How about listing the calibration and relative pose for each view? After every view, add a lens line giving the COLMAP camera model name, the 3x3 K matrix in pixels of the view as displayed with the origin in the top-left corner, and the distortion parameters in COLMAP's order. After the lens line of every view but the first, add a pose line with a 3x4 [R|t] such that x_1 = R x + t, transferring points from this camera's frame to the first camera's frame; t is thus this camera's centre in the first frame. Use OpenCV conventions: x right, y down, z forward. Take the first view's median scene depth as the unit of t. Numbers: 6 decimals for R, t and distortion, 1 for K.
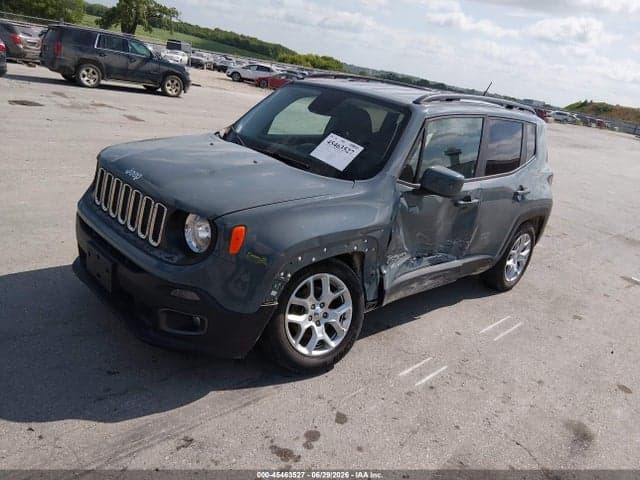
lens RADIAL K [[494.6, 0, 322.6], [0, 494.6, 232.0], [0, 0, 1]] dist [0.067844, -0.129728]
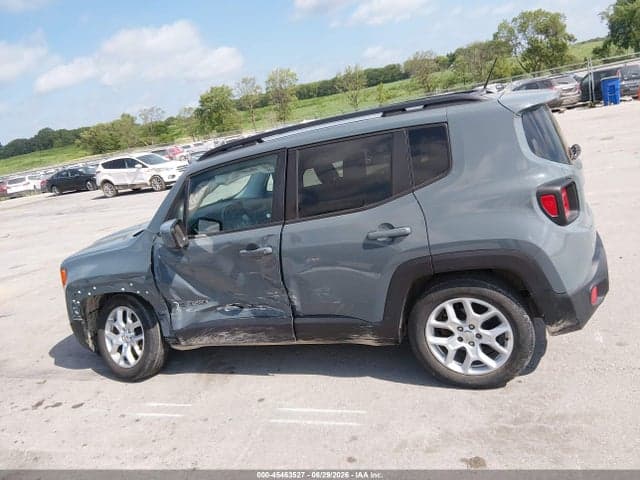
lens RADIAL K [[494.6, 0, 322.6], [0, 494.6, 232.0], [0, 0, 1]] dist [0.067844, -0.129728]
pose [[0.367983, -0.027842, -0.929416, 1.313448], [-0.022594, 0.998989, -0.038871, -0.070272], [0.929558, 0.035303, 0.366982, 0.885675]]
